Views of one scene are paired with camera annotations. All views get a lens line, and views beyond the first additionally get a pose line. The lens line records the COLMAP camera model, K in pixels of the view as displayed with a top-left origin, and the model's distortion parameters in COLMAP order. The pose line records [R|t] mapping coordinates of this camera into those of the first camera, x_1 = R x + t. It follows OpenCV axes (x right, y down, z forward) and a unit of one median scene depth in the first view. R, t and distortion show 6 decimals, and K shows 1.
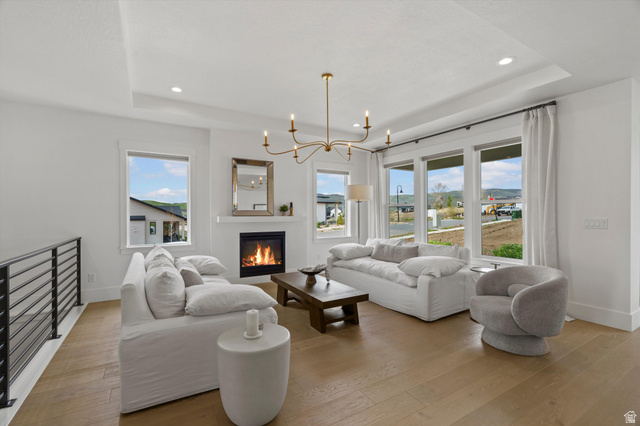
lens RADIAL K [[292.5, 0, 321.0], [0, 292.5, 212.3], [0, 0, 1]] dist [0.005918, 0.001329]
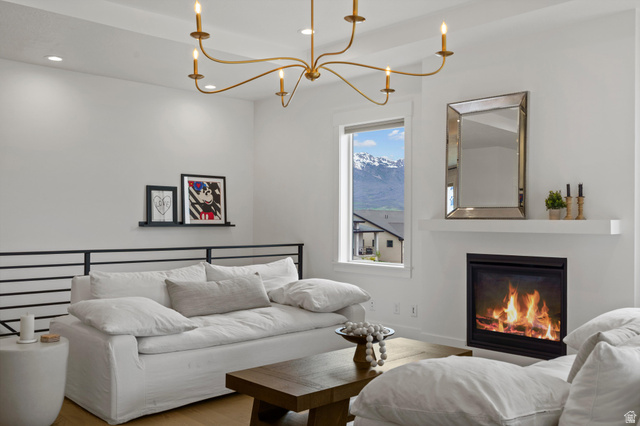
lens RADIAL K [[612.1, 0, 320.1], [0, 612.1, 215.1], [0, 0, 1]] dist [0.017528, 0.000000]
pose [[0.224102, -0.003436, -0.974560, 0.640620], [0.000692, 0.999994, -0.003367, 0.009665], [0.974565, 0.000080, 0.224103, 0.504981]]
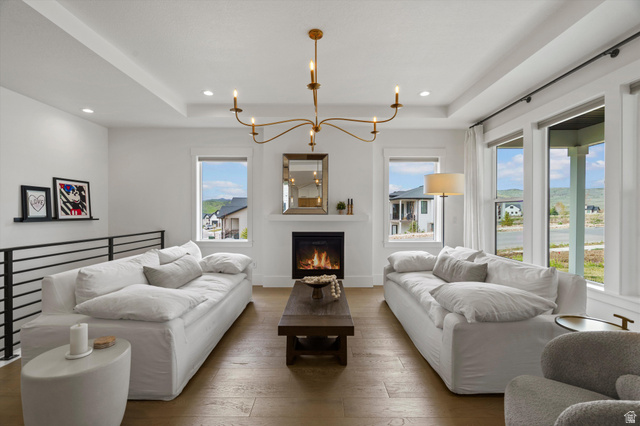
lens RADIAL K [[292.5, 0, 318.6], [0, 292.5, 212.7], [0, 0, 1]] dist [0.005918, 0.001329]
pose [[0.856021, 0.006680, -0.516898, 0.276533], [-0.002770, 0.999961, 0.008337, -0.000052], [0.516933, -0.005705, 0.856007, 0.217370]]
